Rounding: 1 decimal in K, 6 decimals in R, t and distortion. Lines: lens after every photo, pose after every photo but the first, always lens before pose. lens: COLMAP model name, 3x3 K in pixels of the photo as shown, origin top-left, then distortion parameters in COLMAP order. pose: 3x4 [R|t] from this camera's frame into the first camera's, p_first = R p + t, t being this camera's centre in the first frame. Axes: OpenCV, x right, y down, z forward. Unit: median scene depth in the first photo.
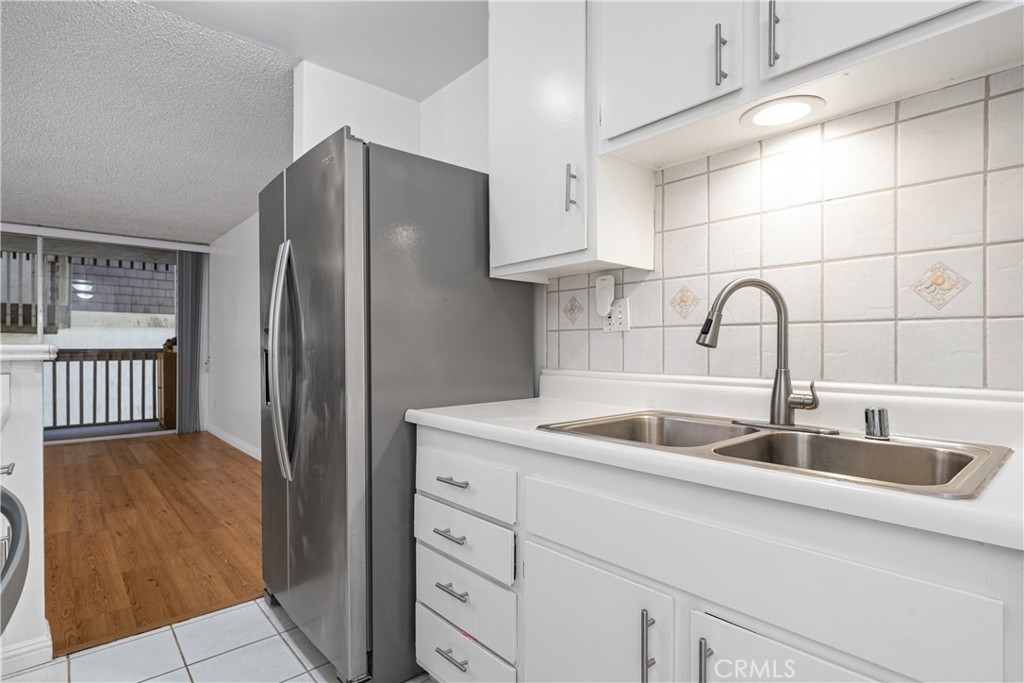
lens RADIAL K [[513.9, 0, 509.3], [0, 513.9, 344.5], [0, 0, 1]] dist [-0.000187, 0.000208]
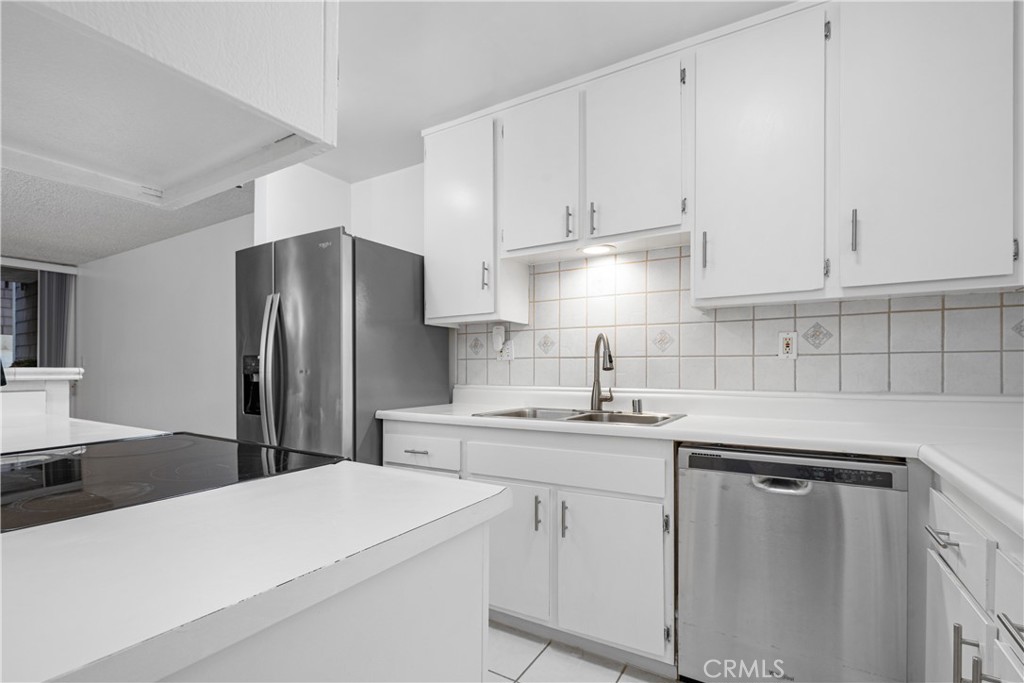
lens RADIAL K [[469.9, 0, 513.2], [0, 469.9, 367.8], [0, 0, 1]] dist [0.000286, 0.000008]
pose [[0.952998, 0.002820, 0.302965, -0.236541], [-0.002482, 0.999996, -0.001498, 0.000120], [-0.302967, 0.000676, 0.953001, -0.459162]]
